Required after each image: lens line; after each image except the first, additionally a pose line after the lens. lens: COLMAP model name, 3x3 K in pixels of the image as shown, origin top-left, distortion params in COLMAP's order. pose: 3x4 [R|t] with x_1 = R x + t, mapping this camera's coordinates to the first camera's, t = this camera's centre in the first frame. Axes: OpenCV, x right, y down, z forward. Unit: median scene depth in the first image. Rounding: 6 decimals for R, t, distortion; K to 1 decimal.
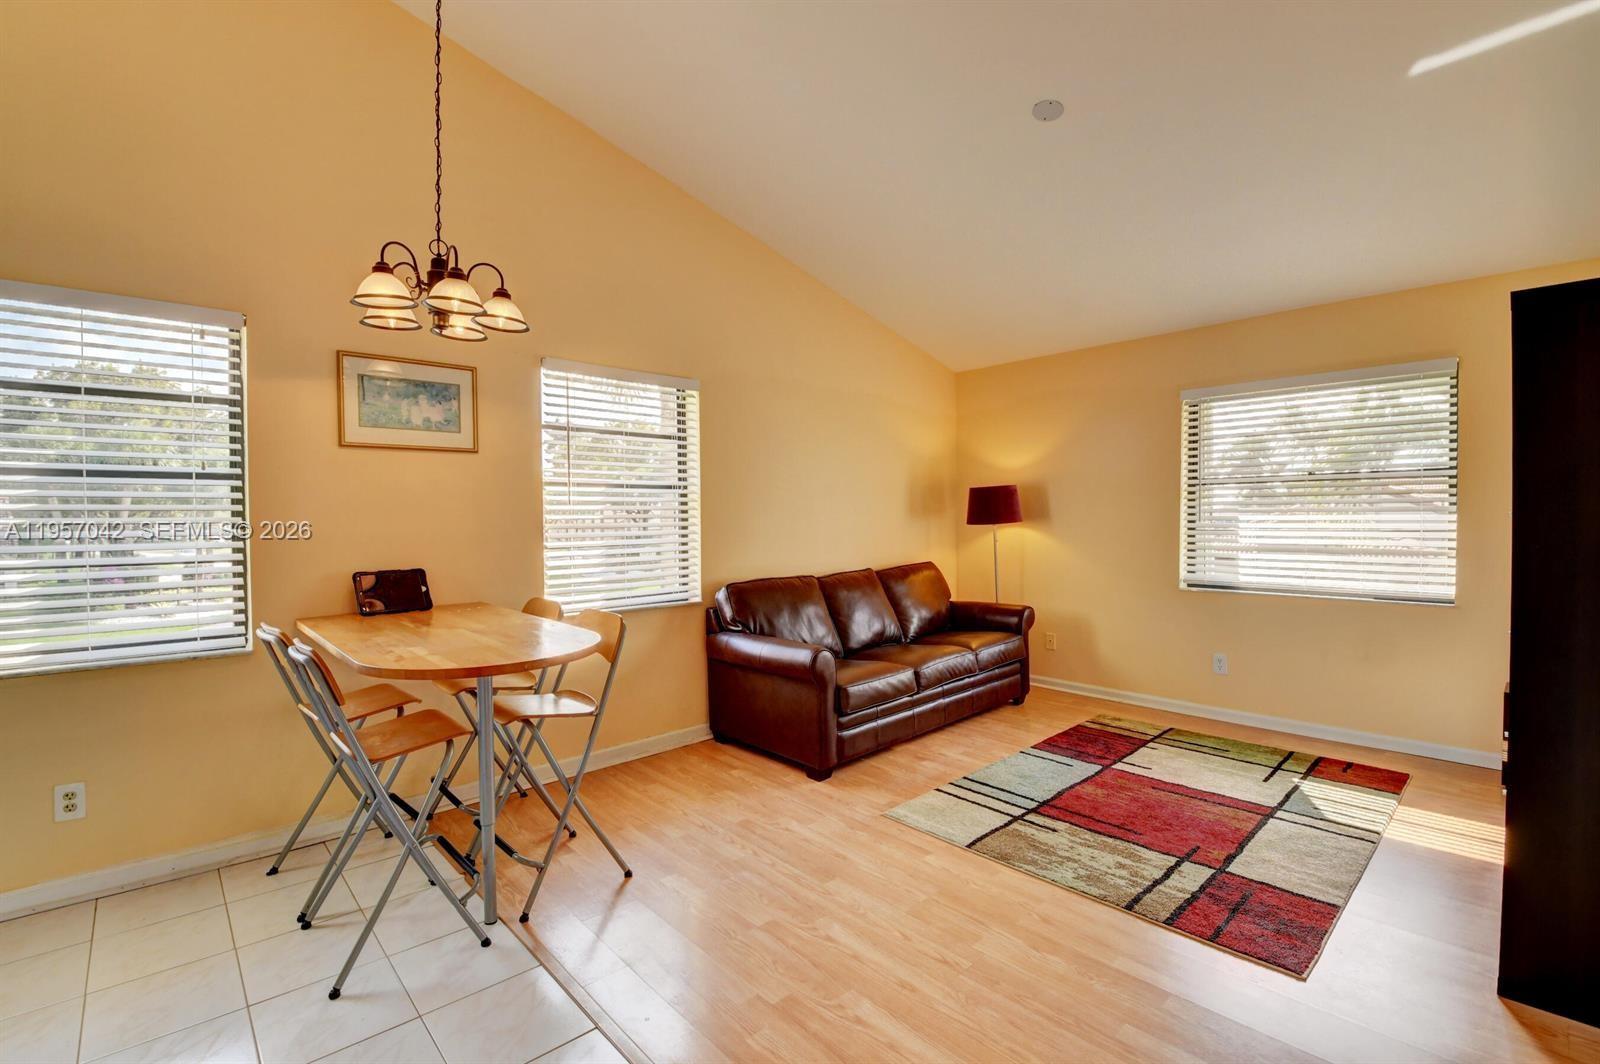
lens RADIAL K [[706.9, 0, 800.0], [0, 706.9, 532.0], [0, 0, 1]] dist [-0.001568, -0.012830]
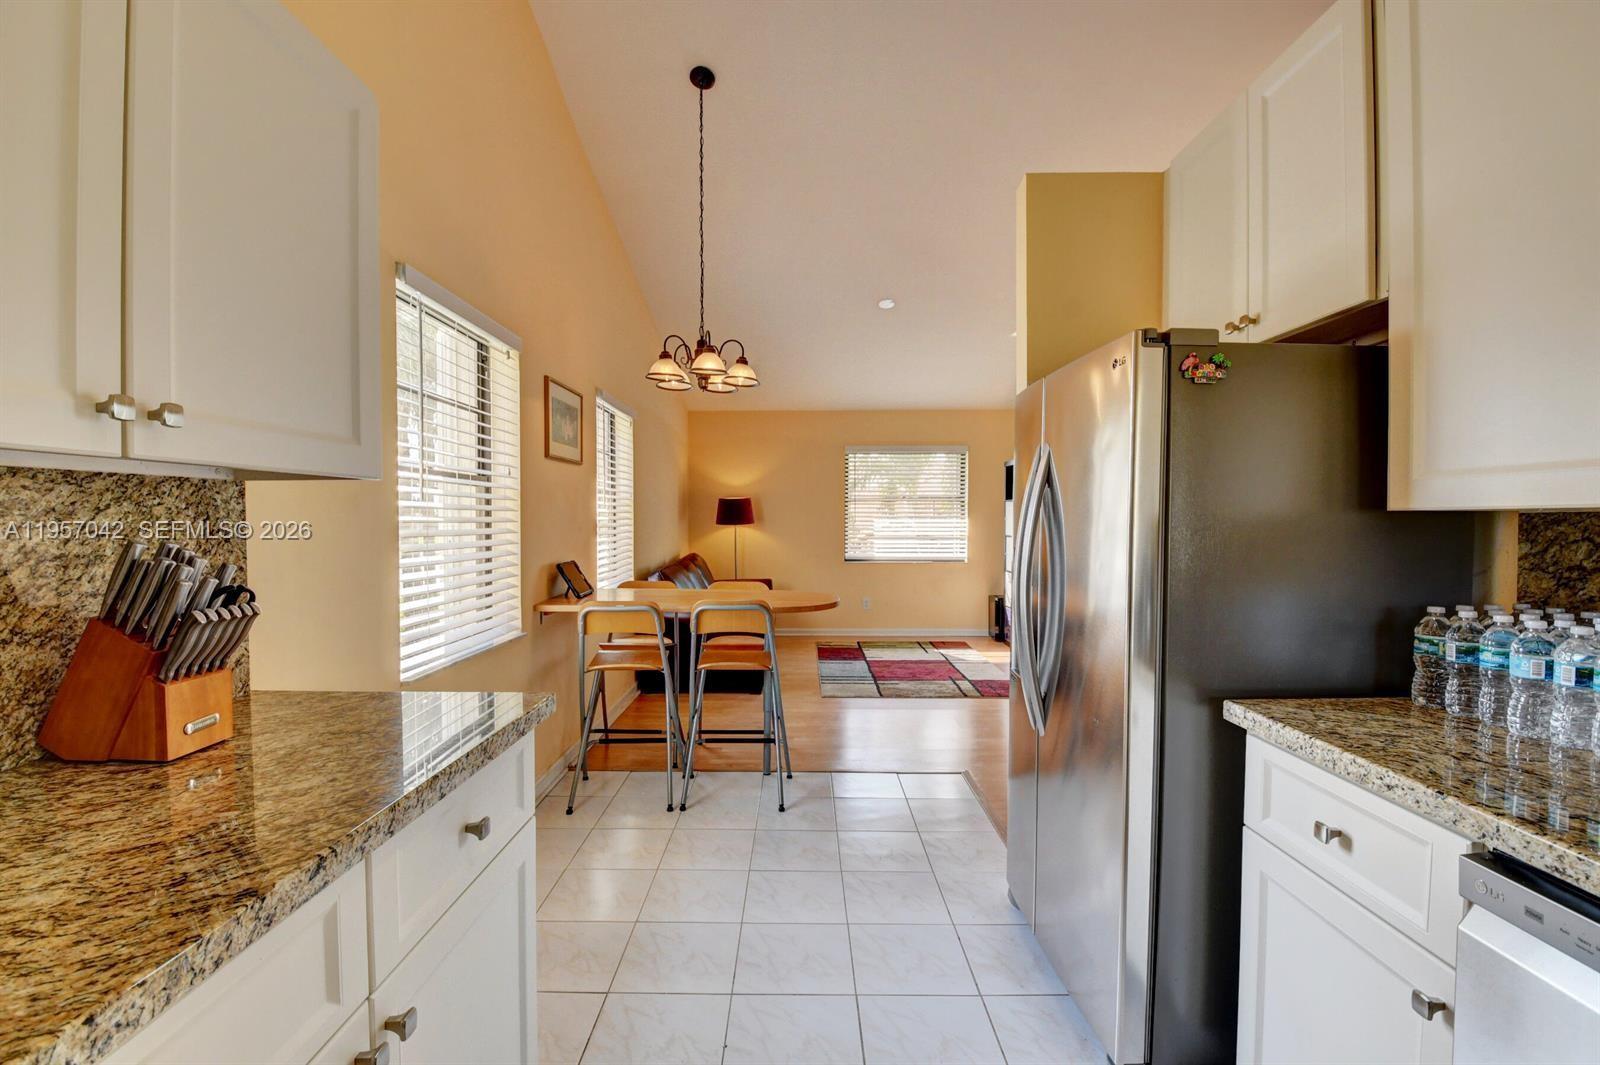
lens RADIAL K [[706.9, 0, 800.0], [0, 706.9, 532.5], [0, 0, 1]] dist [-0.001568, -0.012830]
pose [[0.677158, -0.007482, 0.735800, -0.919834], [0.007420, 0.999967, 0.003339, 0.002162], [-0.735800, 0.003199, 0.677191, -0.080835]]
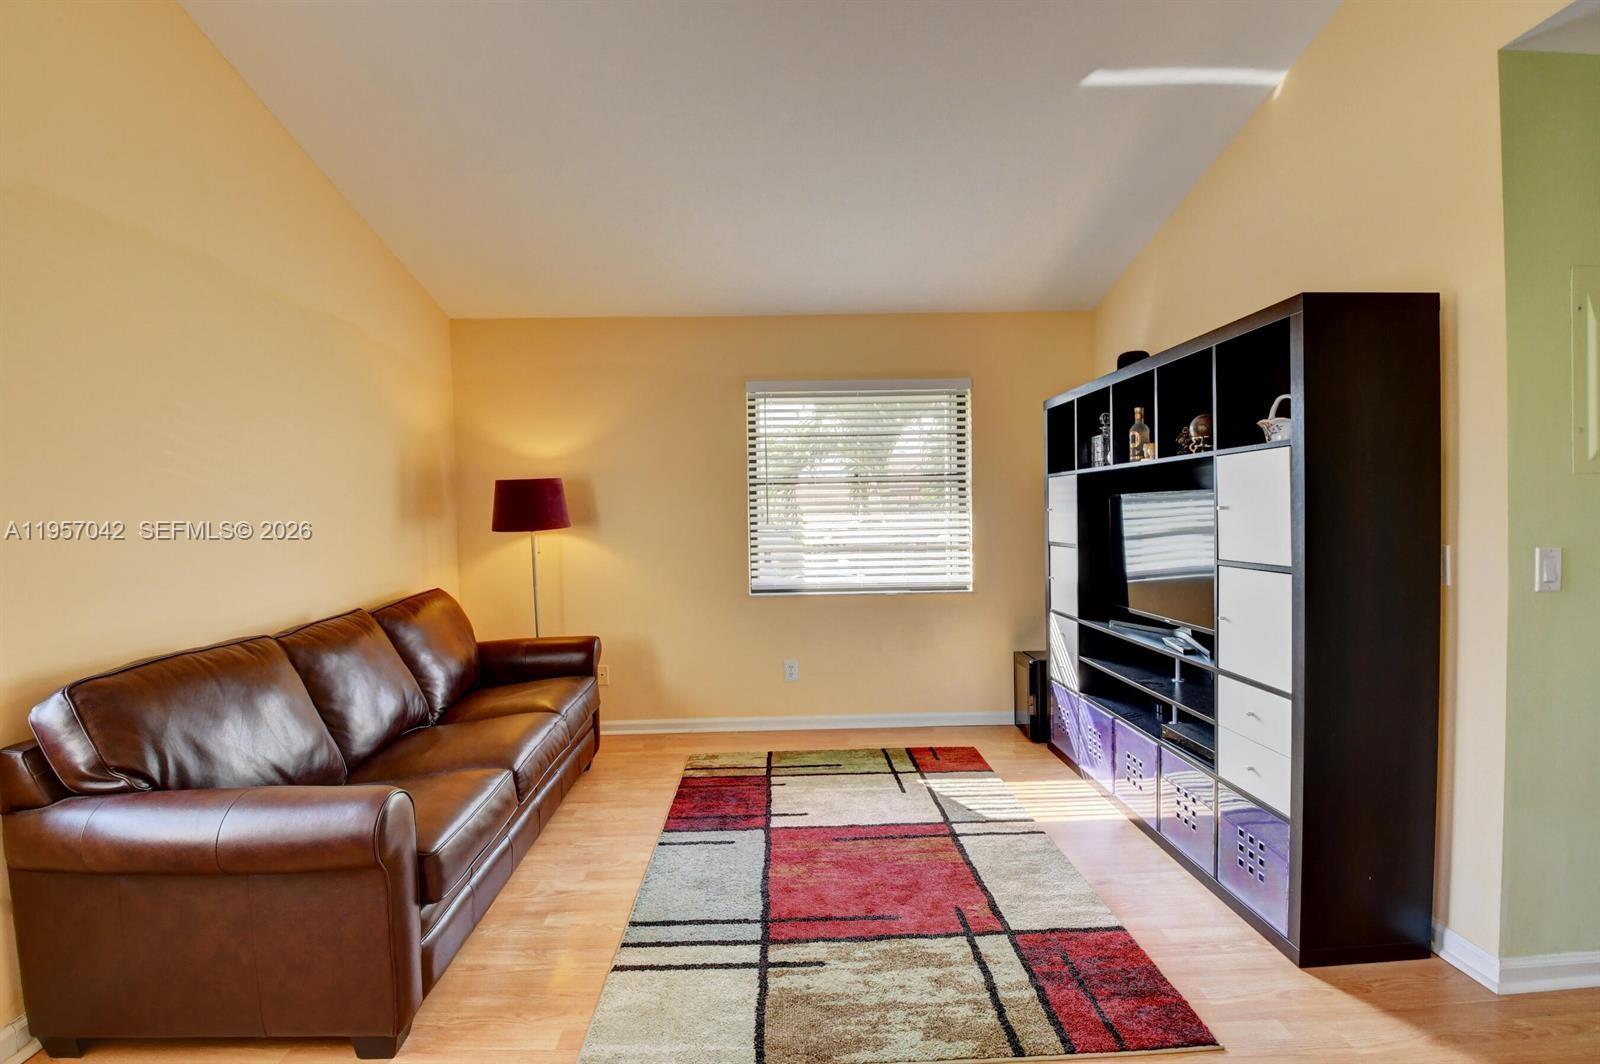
lens RADIAL K [[698.4, 0, 800.0], [0, 698.4, 532.0], [0, 0, 1]] dist [-0.003905, -0.013312]
pose [[0.655808, -0.020840, 0.754640, -0.123952], [0.025393, 0.999662, 0.005539, -0.007958], [-0.754500, 0.015530, 0.656116, 0.412646]]
